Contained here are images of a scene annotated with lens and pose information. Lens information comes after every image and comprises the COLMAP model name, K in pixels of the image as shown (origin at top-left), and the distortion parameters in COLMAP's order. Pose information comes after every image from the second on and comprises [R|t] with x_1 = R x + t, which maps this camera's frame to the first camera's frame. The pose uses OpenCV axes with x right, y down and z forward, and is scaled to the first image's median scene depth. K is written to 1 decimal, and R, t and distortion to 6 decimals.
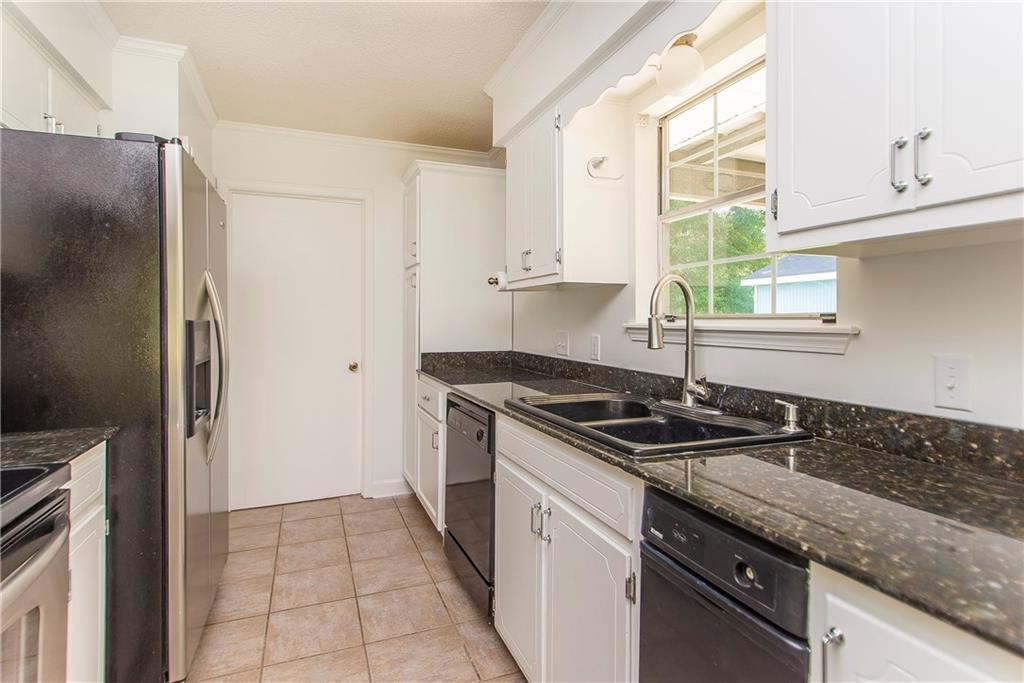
lens RADIAL K [[514.9, 0, 519.3], [0, 514.9, 316.8], [0, 0, 1]] dist [0.013655, -0.000723]
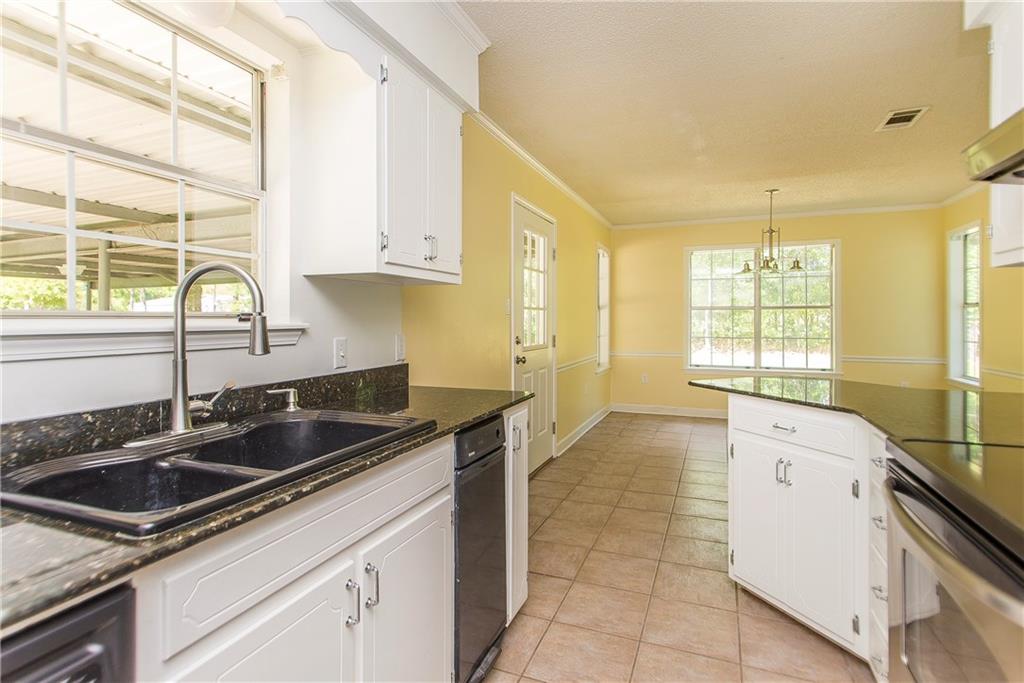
lens RADIAL K [[514.9, 0, 501.6], [0, 514.9, 318.8], [0, 0, 1]] dist [0.013655, -0.000723]
pose [[-0.700199, -0.003307, 0.713940, -0.548926], [-0.005590, 0.999984, -0.000850, 0.003492], [-0.713926, -0.004586, -0.700207, 1.208994]]
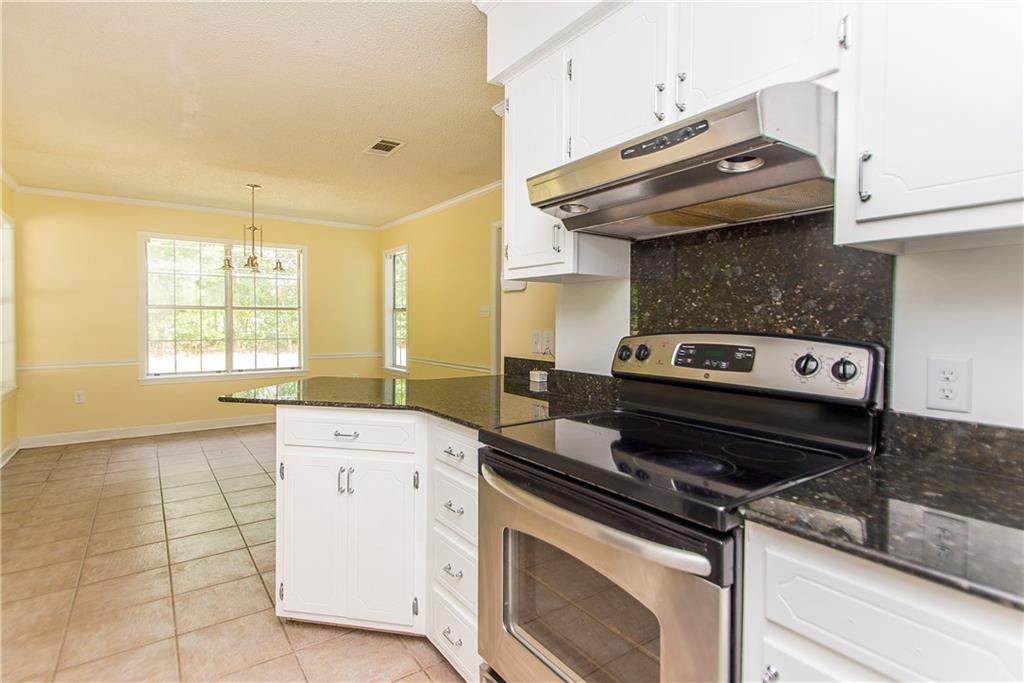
lens RADIAL K [[514.9, 0, 494.5], [0, 514.9, 332.2], [0, 0, 1]] dist [0.013655, -0.000723]
pose [[-0.980875, -0.005151, -0.194573, -0.263354], [-0.008438, 0.999835, 0.016069, 0.004593], [0.194458, 0.017403, -0.980757, 1.081866]]
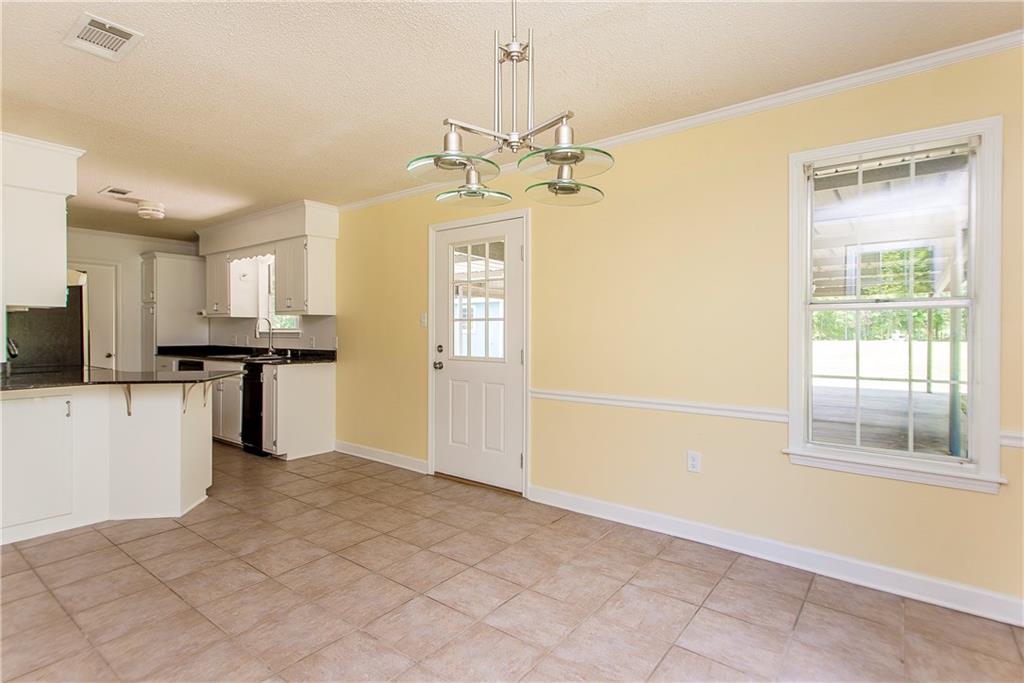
lens RADIAL K [[514.9, 0, 511.6], [0, 514.9, 340.0], [0, 0, 1]] dist [0.013655, -0.000723]
pose [[0.869889, -0.009968, 0.493148, 0.033355], [-0.002004, 0.999716, 0.023743, -0.011643], [-0.493244, -0.021643, 0.869622, -2.789705]]
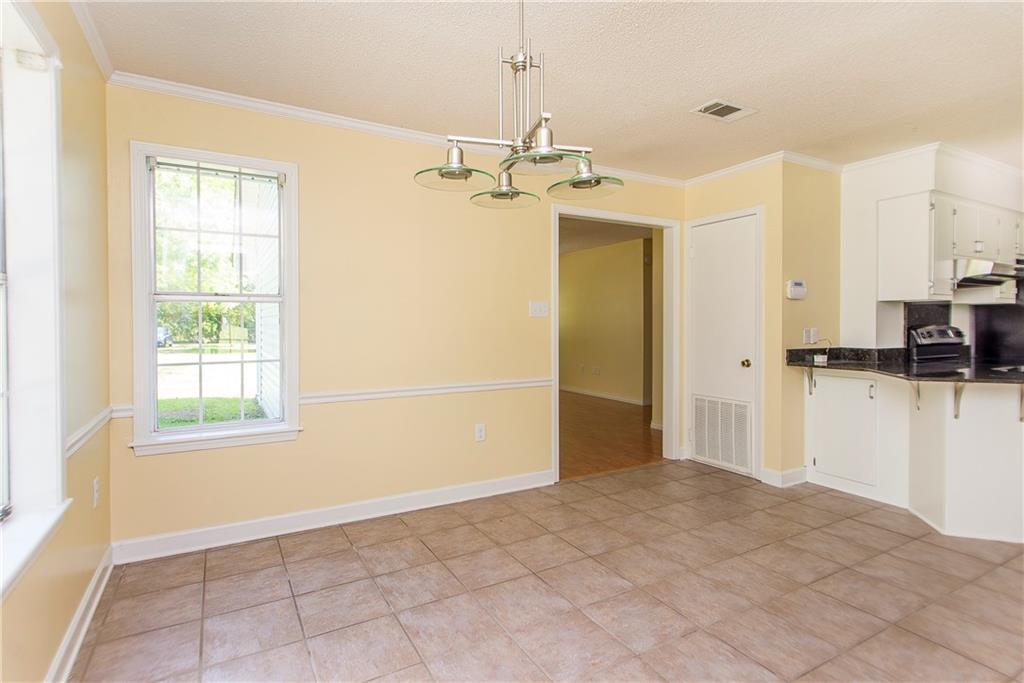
lens RADIAL K [[514.9, 0, 493.8], [0, 514.9, 322.0], [0, 0, 1]] dist [0.013655, -0.000723]
pose [[0.099546, -0.001523, -0.995032, 1.505435], [0.002721, 0.999996, -0.001258, -0.007384], [0.995029, -0.002582, 0.099550, -2.139705]]
